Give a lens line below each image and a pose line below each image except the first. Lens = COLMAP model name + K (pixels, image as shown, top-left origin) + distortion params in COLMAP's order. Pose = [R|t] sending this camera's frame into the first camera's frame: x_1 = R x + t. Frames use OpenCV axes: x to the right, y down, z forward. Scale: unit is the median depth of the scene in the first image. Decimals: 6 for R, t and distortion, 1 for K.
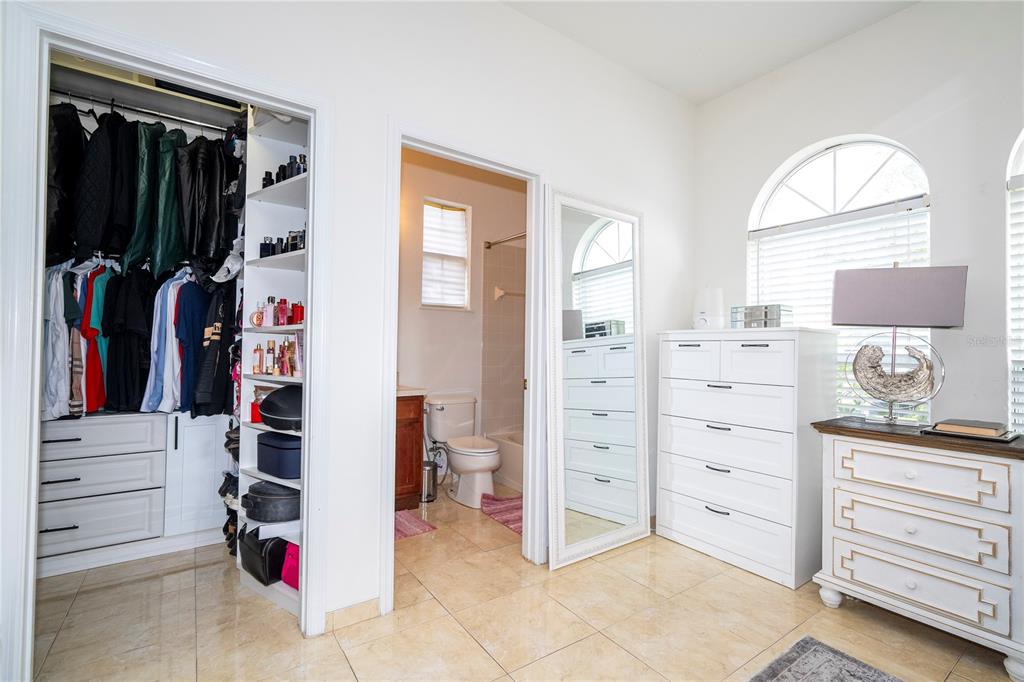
lens RADIAL K [[462.2, 0, 514.7], [0, 462.2, 340.7], [0, 0, 1]] dist [-0.004603, -0.000315]
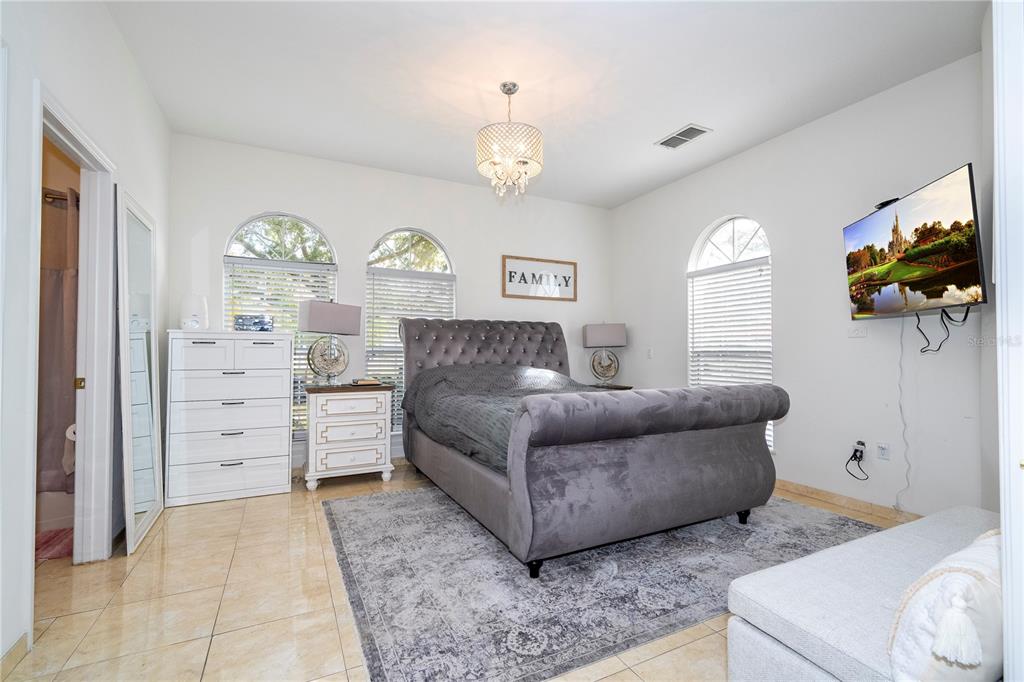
lens RADIAL K [[462.2, 0, 513.5], [0, 462.2, 342.2], [0, 0, 1]] dist [-0.004603, -0.000315]
pose [[0.153867, 0.001882, 0.988090, -0.960620], [-0.022390, 0.999748, 0.001582, -0.015186], [-0.987838, -0.022366, 0.153870, -0.030114]]
